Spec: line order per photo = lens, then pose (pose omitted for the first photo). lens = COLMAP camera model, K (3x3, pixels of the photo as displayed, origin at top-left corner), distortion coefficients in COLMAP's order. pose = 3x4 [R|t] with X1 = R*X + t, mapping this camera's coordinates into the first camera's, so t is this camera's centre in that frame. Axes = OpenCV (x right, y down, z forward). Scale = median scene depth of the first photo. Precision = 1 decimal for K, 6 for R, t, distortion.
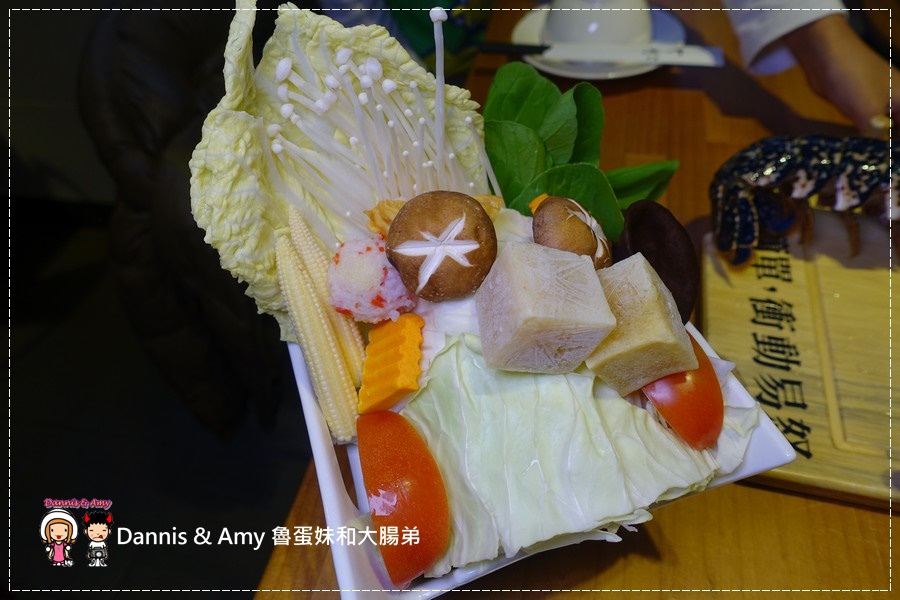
lens RADIAL K [[616.8, 0, 451.5], [0, 616.8, 305.6], [0, 0, 1]] dist [-0.000856, -0.002231]
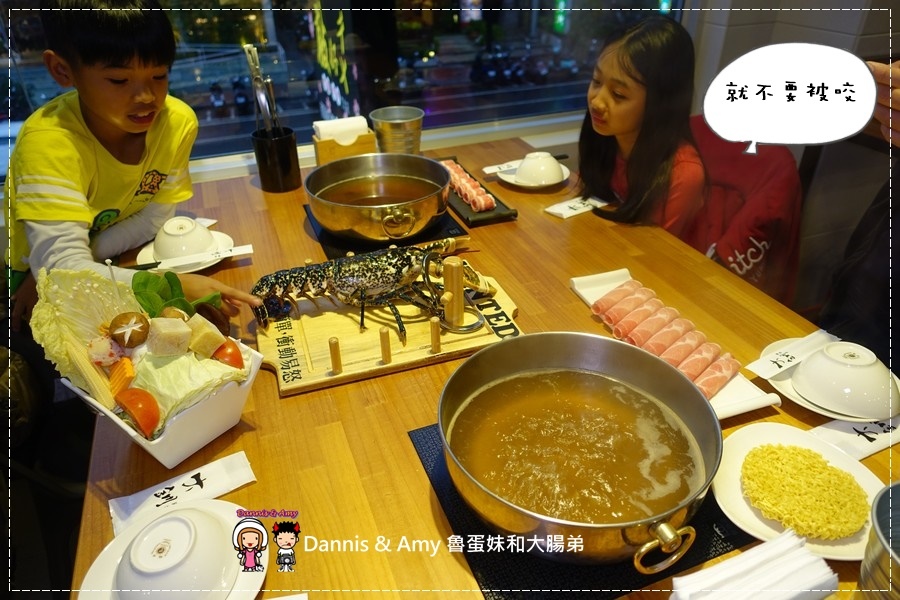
lens RADIAL K [[616.8, 0, 451.5], [0, 616.8, 305.6], [0, 0, 1]] dist [-0.000856, -0.002231]
pose [[0.825914, -0.249290, 0.505689, -0.209542], [0.385177, 0.904474, -0.183209, 0.943496], [-0.411710, 0.346095, 0.843038, -2.200306]]
